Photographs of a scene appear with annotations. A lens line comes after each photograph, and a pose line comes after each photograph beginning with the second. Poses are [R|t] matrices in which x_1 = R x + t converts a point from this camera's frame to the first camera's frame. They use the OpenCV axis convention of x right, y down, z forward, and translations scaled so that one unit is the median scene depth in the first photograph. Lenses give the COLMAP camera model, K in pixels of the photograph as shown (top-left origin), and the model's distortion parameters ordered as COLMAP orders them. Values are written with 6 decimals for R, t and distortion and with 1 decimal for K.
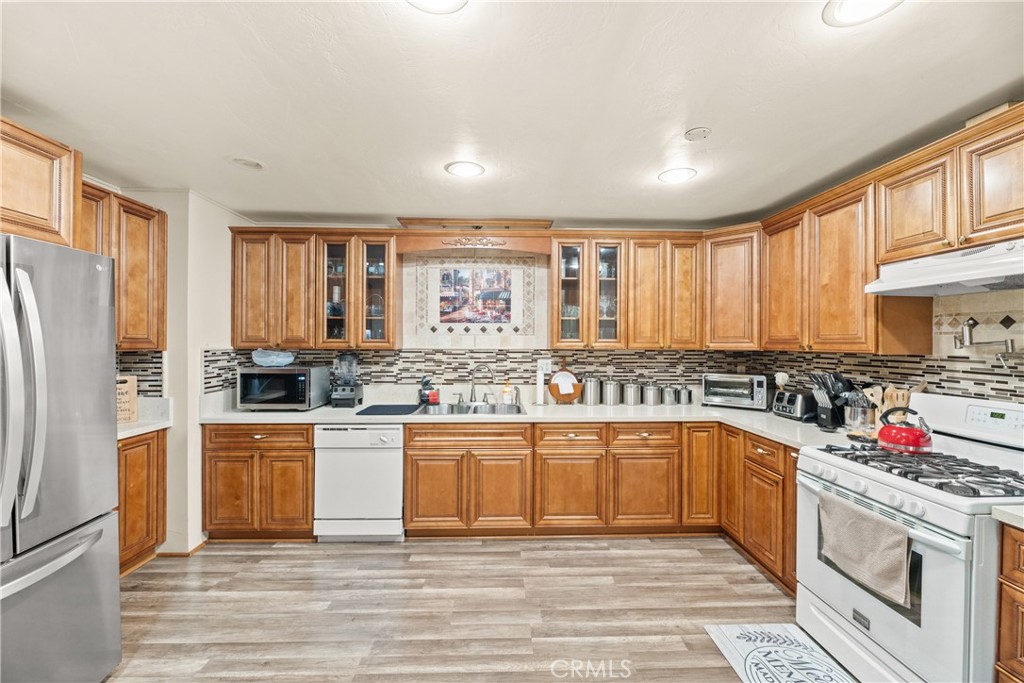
lens RADIAL K [[414.4, 0, 510.9], [0, 414.4, 340.5], [0, 0, 1]] dist [-0.002414, -0.001414]
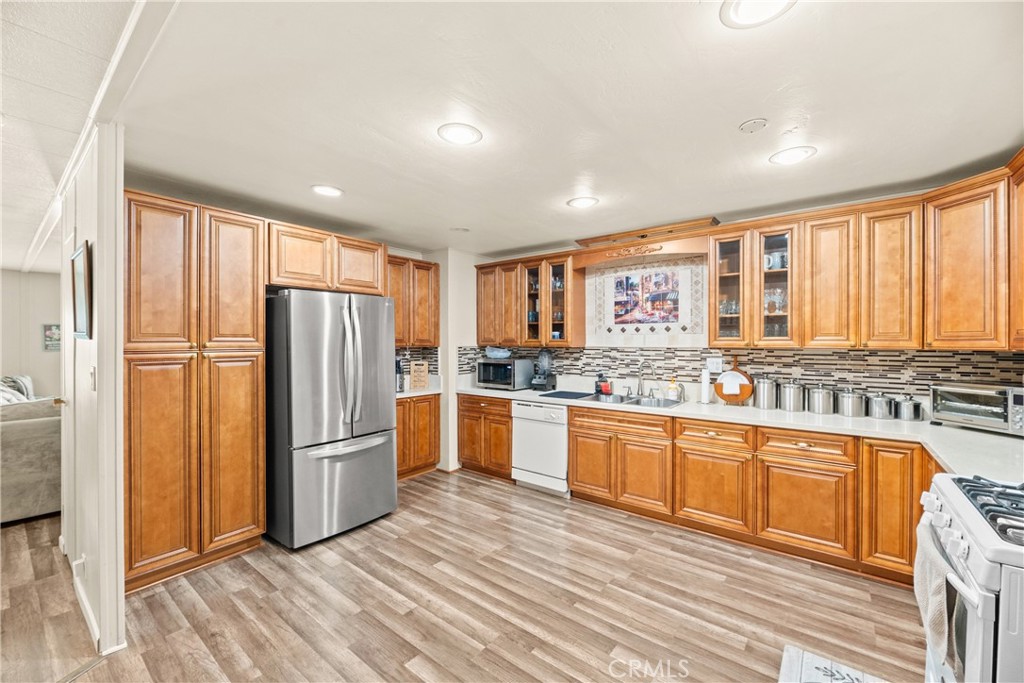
lens RADIAL K [[414.4, 0, 511.8], [0, 414.4, 342.9], [0, 0, 1]] dist [-0.002414, -0.001414]
pose [[0.761937, -0.002381, -0.647646, 0.420536], [0.006173, 0.999975, 0.003586, 0.003558], [0.647621, -0.006730, 0.761933, -0.071535]]
